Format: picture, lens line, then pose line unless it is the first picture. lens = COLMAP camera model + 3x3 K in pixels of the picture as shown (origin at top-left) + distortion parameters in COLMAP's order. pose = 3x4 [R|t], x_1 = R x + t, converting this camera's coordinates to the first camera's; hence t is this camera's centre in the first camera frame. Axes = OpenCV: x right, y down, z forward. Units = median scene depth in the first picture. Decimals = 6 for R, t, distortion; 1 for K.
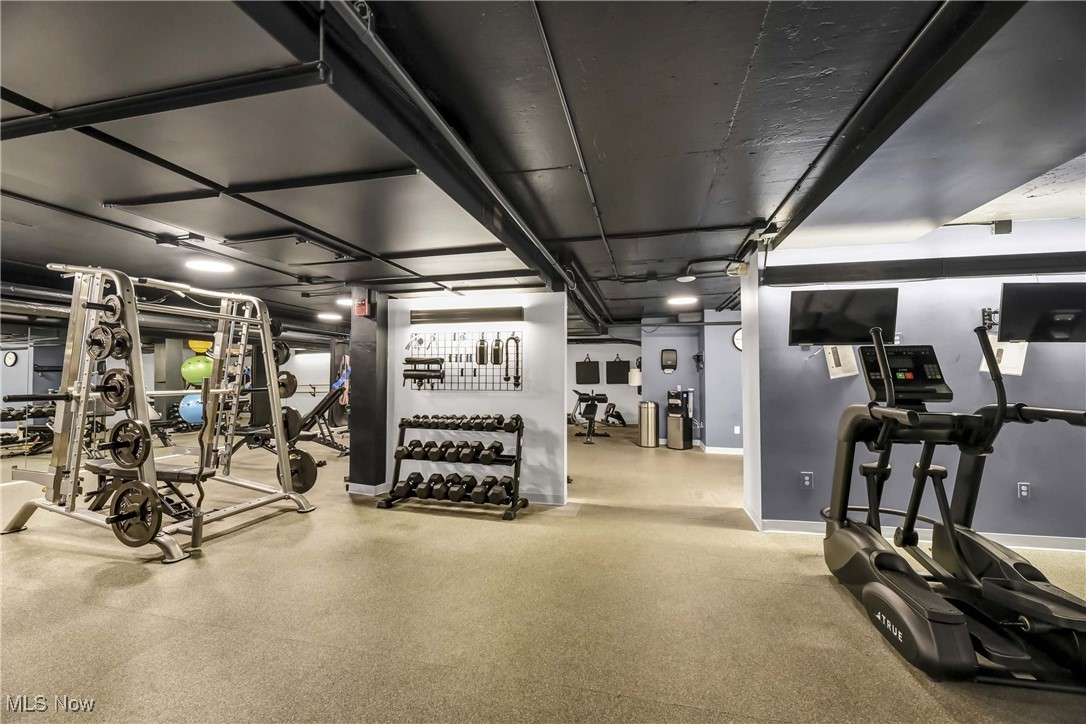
lens RADIAL K [[441.7, 0, 544.6], [0, 441.7, 364.2], [0, 0, 1]] dist [0.001771, 0.000062]
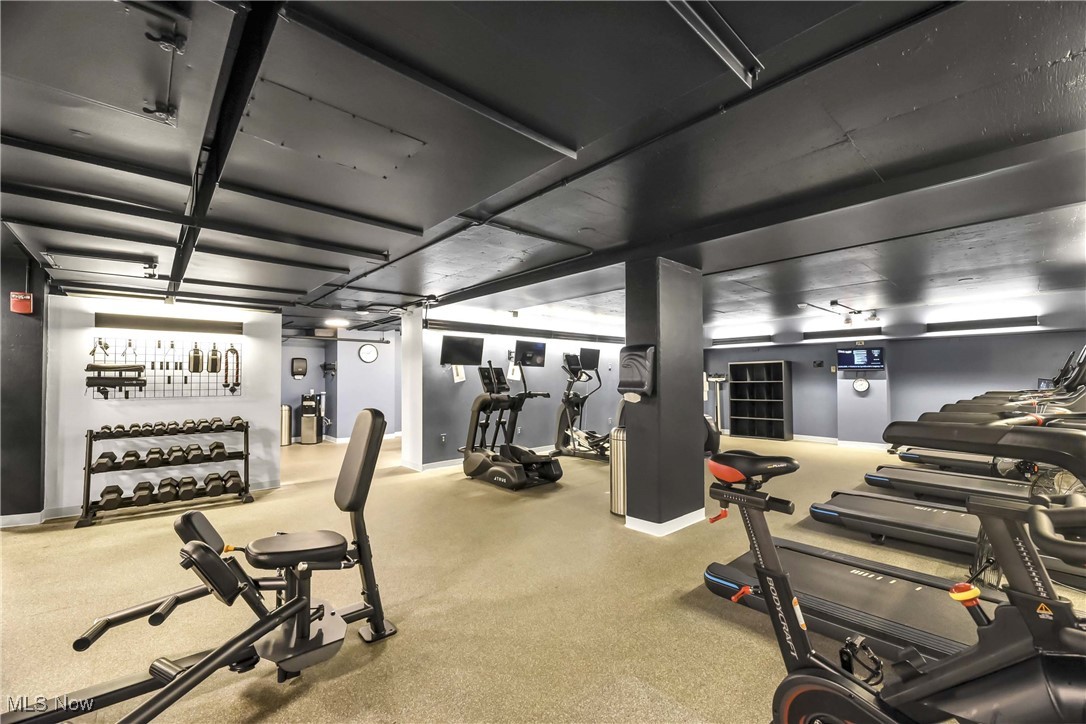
lens RADIAL K [[441.7, 0, 544.6], [0, 441.7, 364.2], [0, 0, 1]] dist [0.001771, 0.000062]
pose [[0.567180, 0.024726, 0.823223, -0.546738], [-0.016266, 0.999691, -0.018819, -0.012766], [-0.823433, -0.002716, 0.567407, -0.300008]]
